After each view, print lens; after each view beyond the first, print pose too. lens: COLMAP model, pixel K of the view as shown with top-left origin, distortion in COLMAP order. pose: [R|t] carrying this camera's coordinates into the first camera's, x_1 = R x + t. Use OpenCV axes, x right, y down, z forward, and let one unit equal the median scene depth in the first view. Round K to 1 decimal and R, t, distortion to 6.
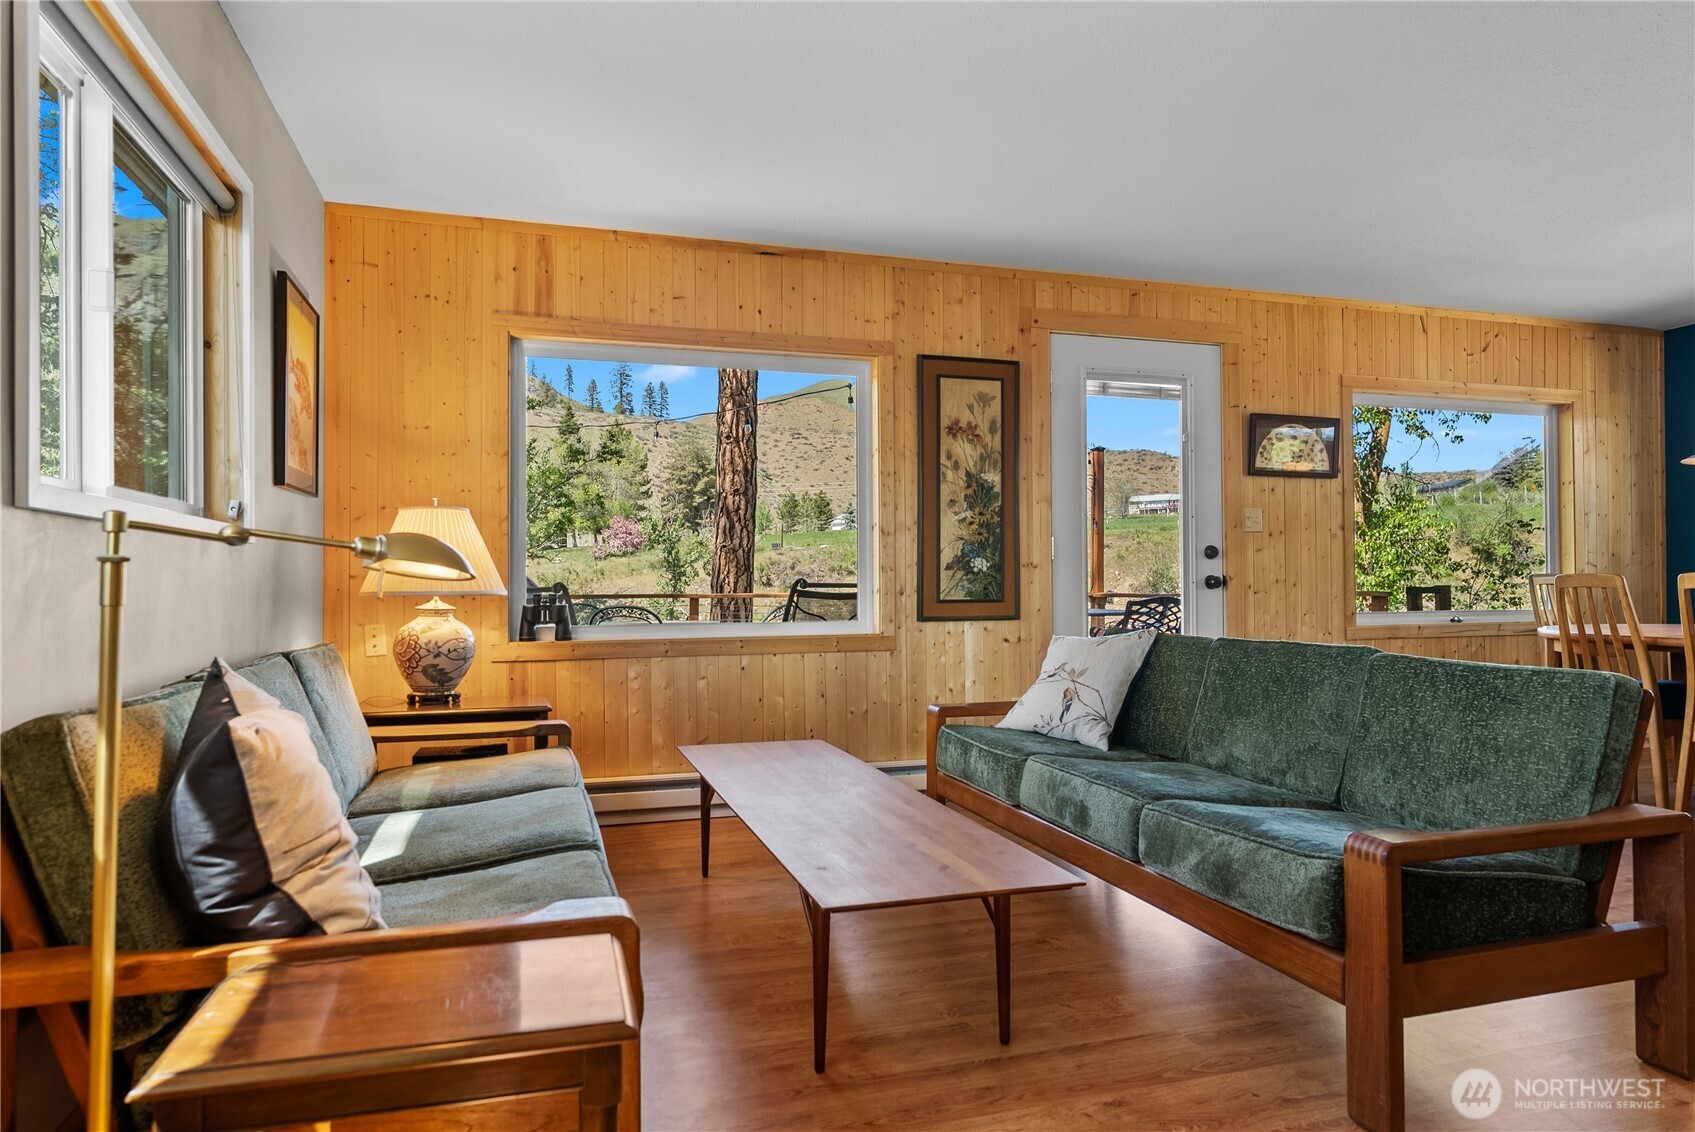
lens RADIAL K [[1015.2, 0, 843.2], [0, 1015.2, 566.5], [0, 0, 1]] dist [0.005343, -0.000423]
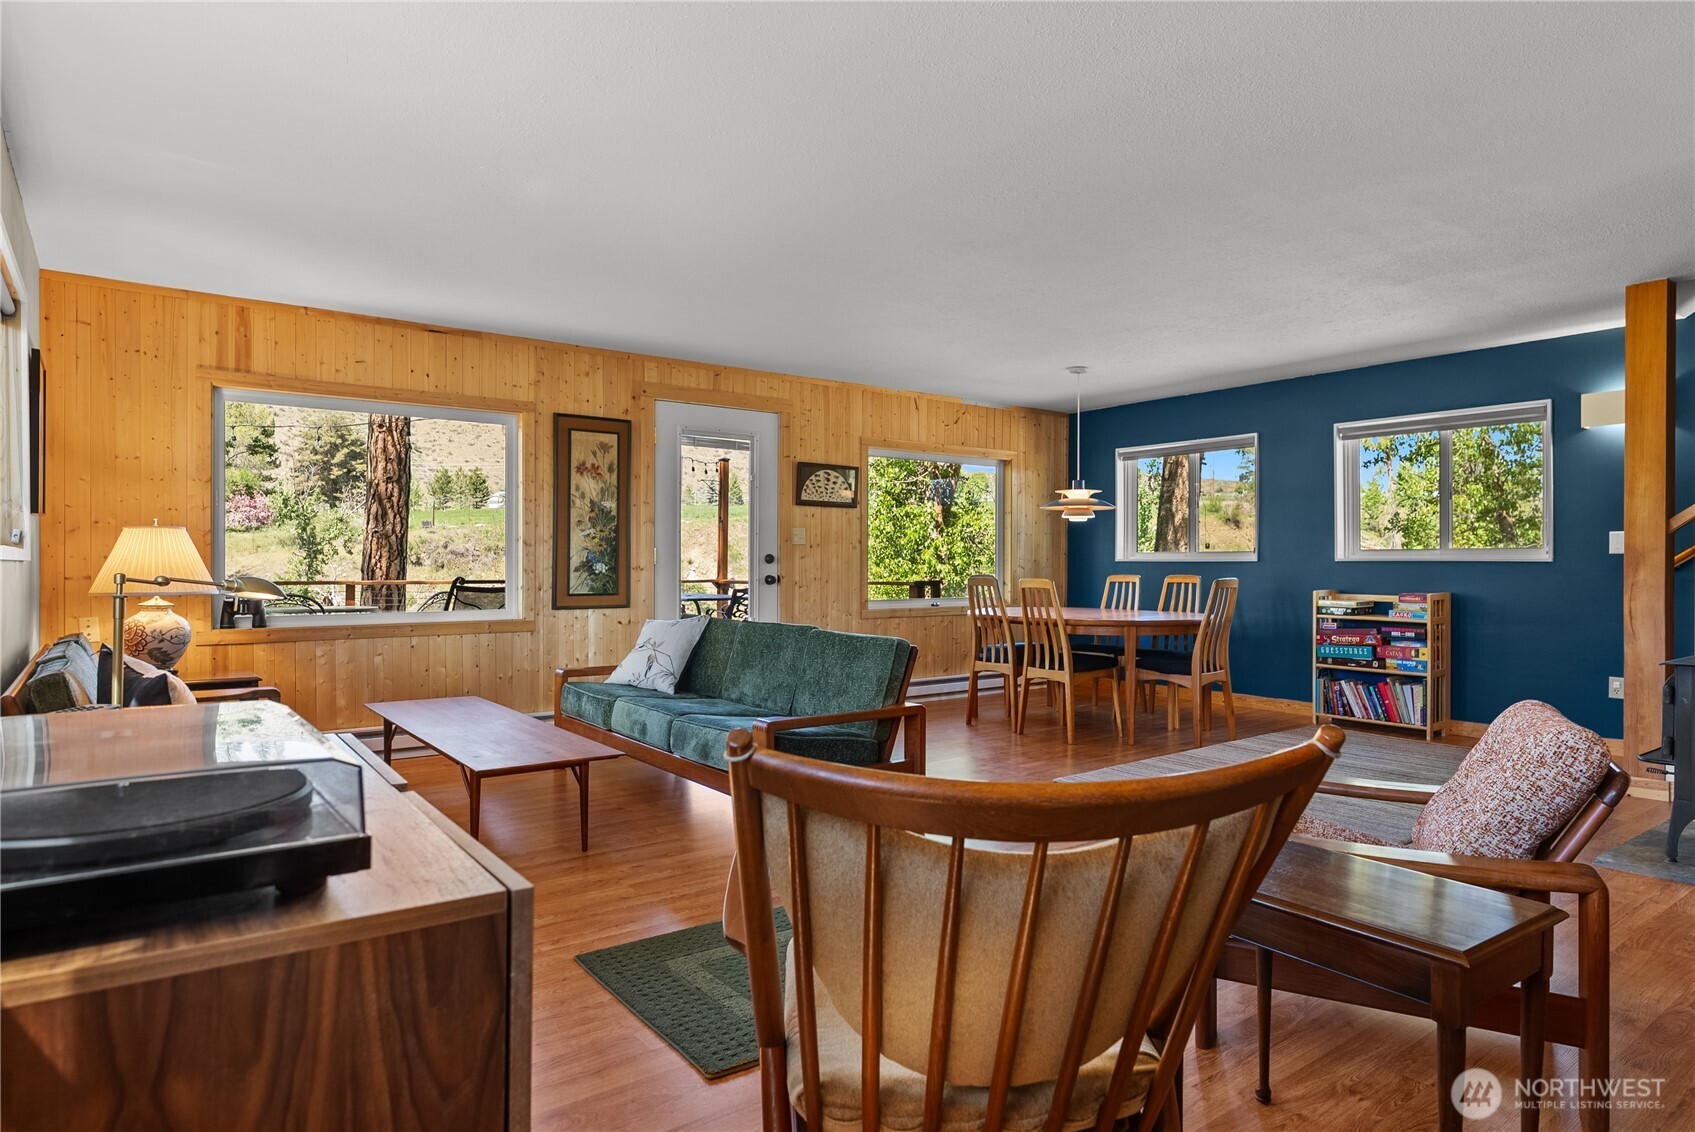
lens RADIAL K [[985.8, 0, 851.1], [0, 985.8, 566.3], [0, 0, 1]] dist [0.003058, -0.001176]
pose [[0.942202, 0.006692, 0.334978, 0.007622], [-0.013575, 0.999742, 0.018211, -0.033314], [-0.334770, -0.021706, 0.942050, -0.374722]]
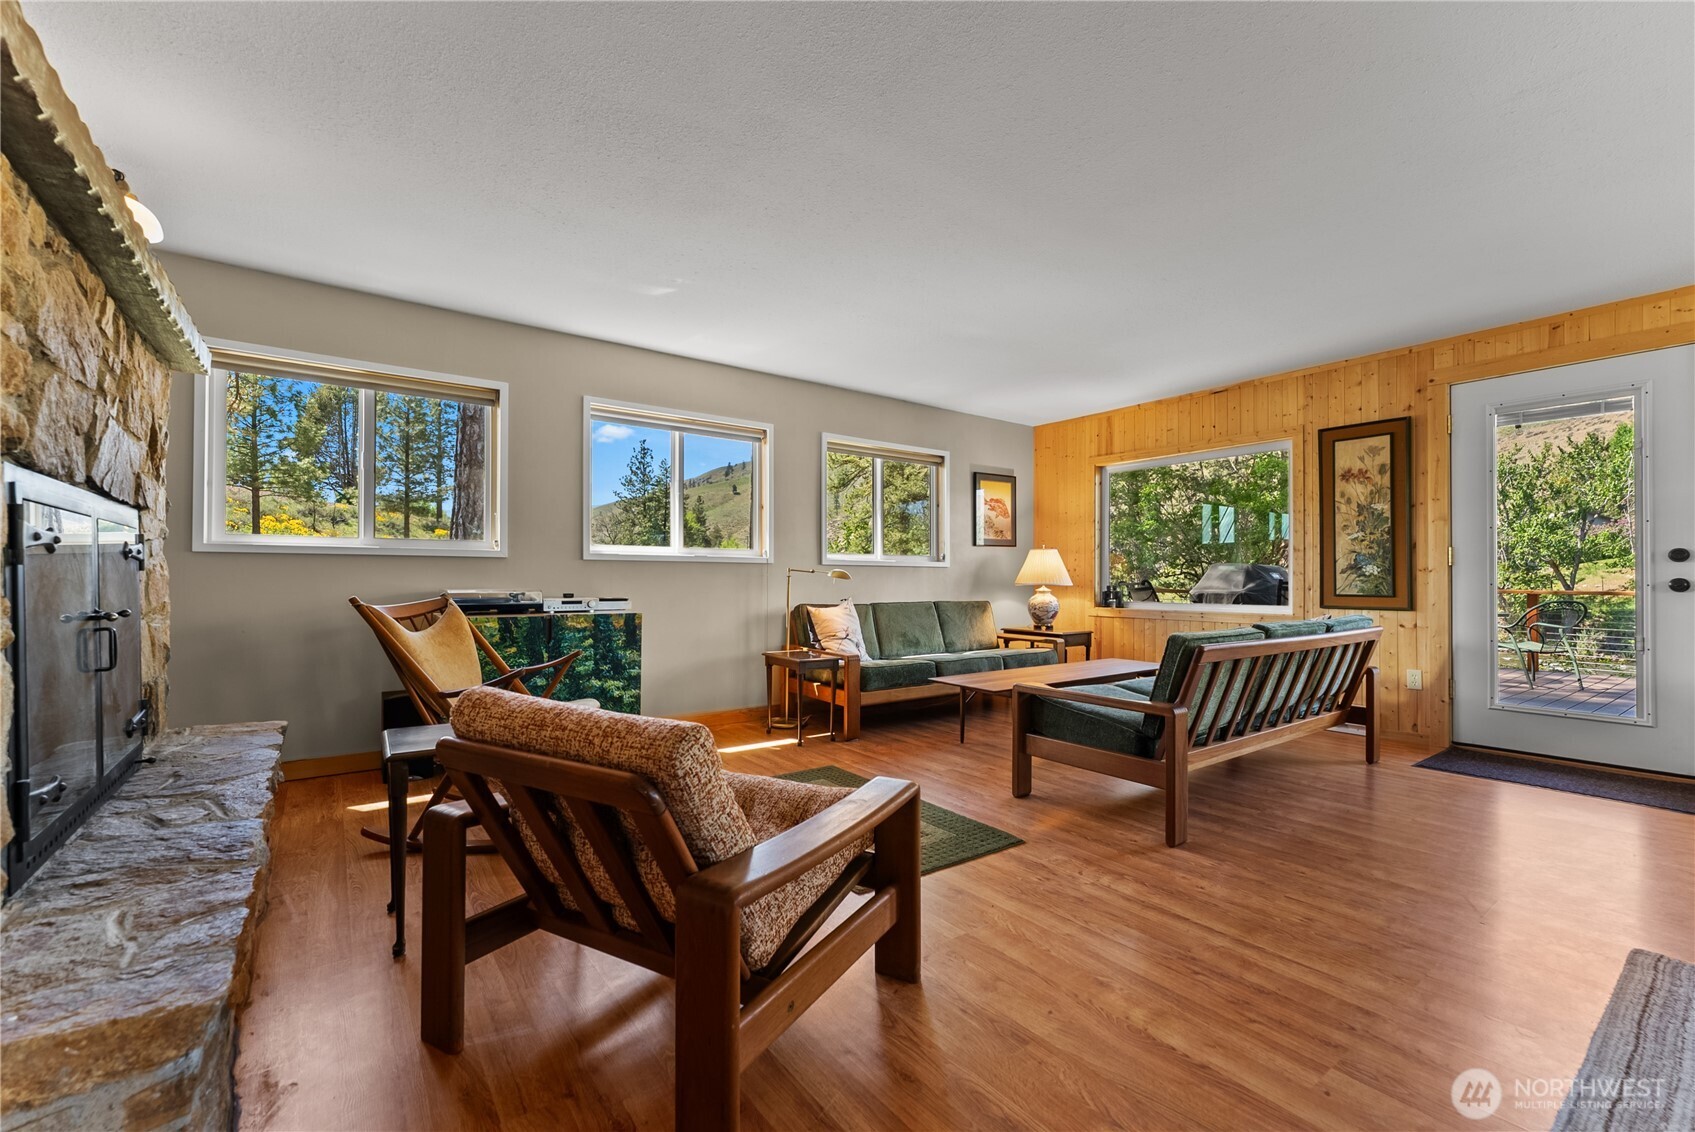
lens RADIAL K [[704.4, 0, 836.4], [0, 704.4, 575.4], [0, 0, 1]] dist [-0.000433, 0.000233]
pose [[0.311721, 0.001709, -0.950172, 0.835487], [0.011467, 0.999919, 0.005560, -0.007924], [0.950104, -0.012629, 0.311676, -0.001252]]
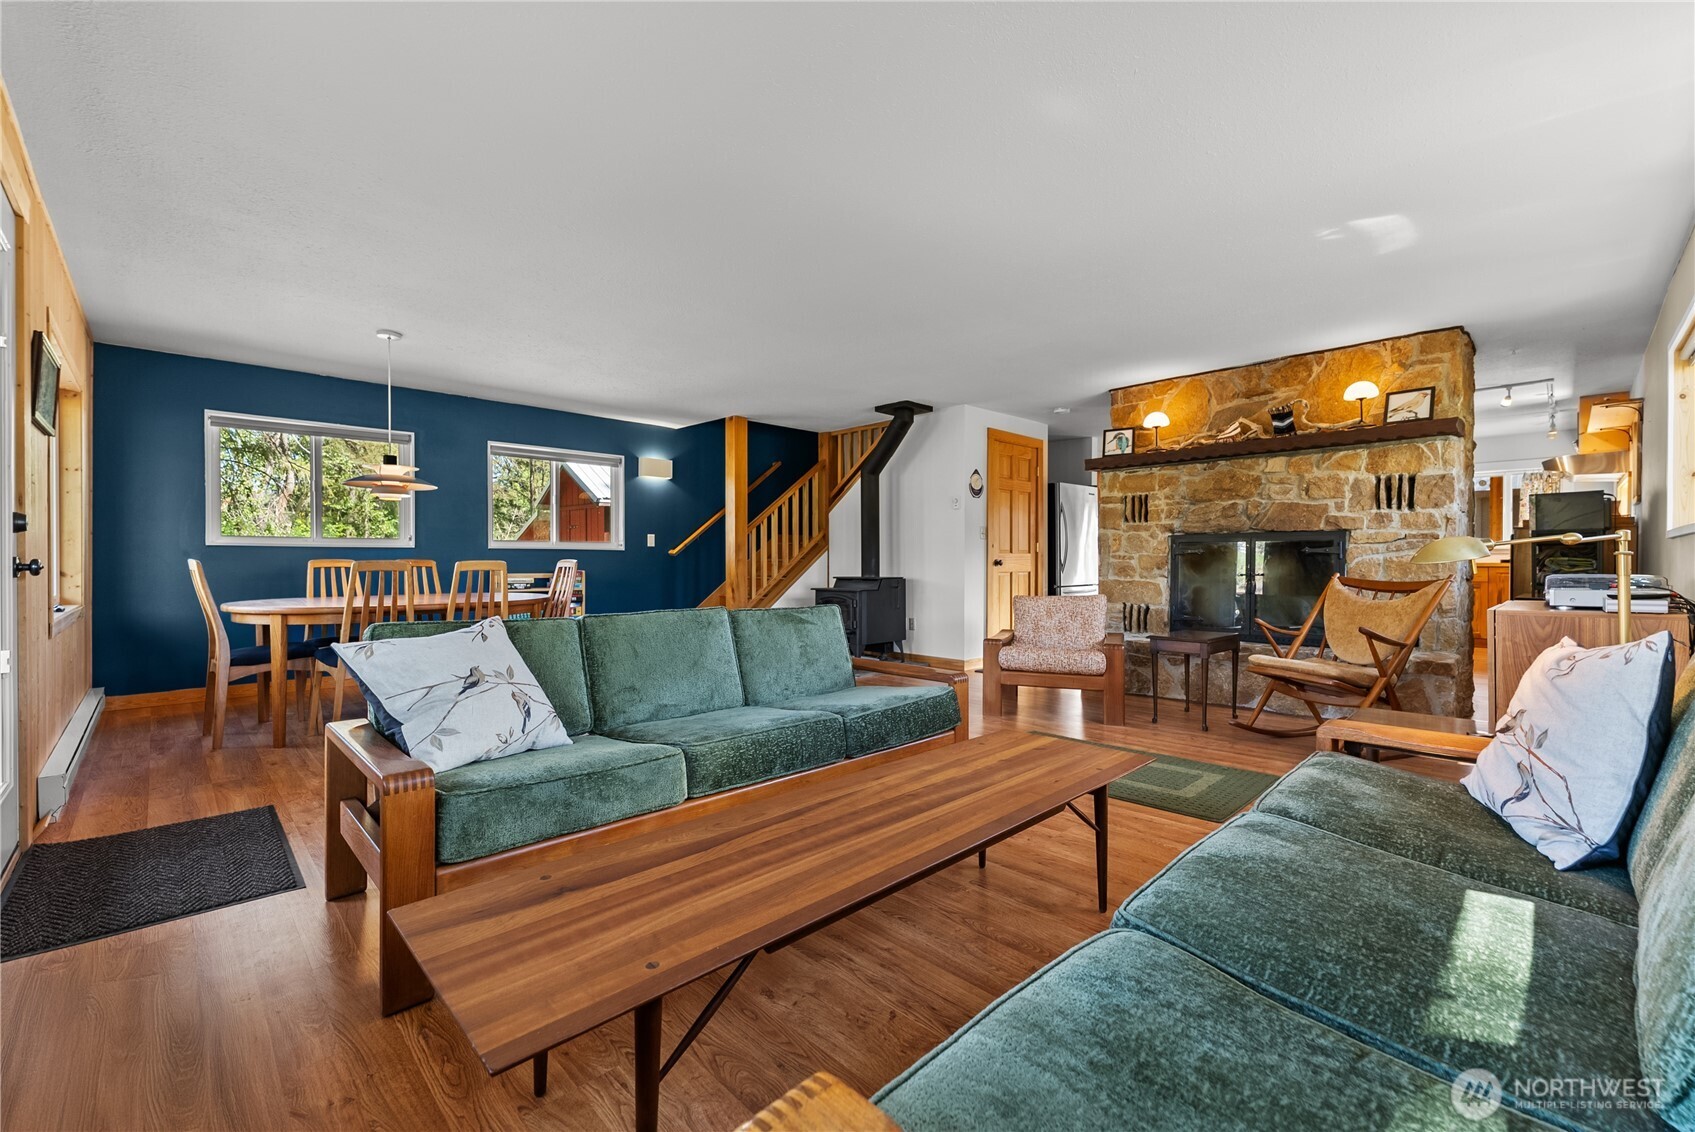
lens RADIAL K [[704.4, 0, 844.2], [0, 704.4, 562.6], [0, 0, 1]] dist [-0.000433, 0.000233]
pose [[-0.451763, 0.004198, 0.892128, -0.343941], [-0.017273, 0.999760, -0.013451, 0.011112], [-0.891971, -0.021487, -0.451582, 0.817735]]
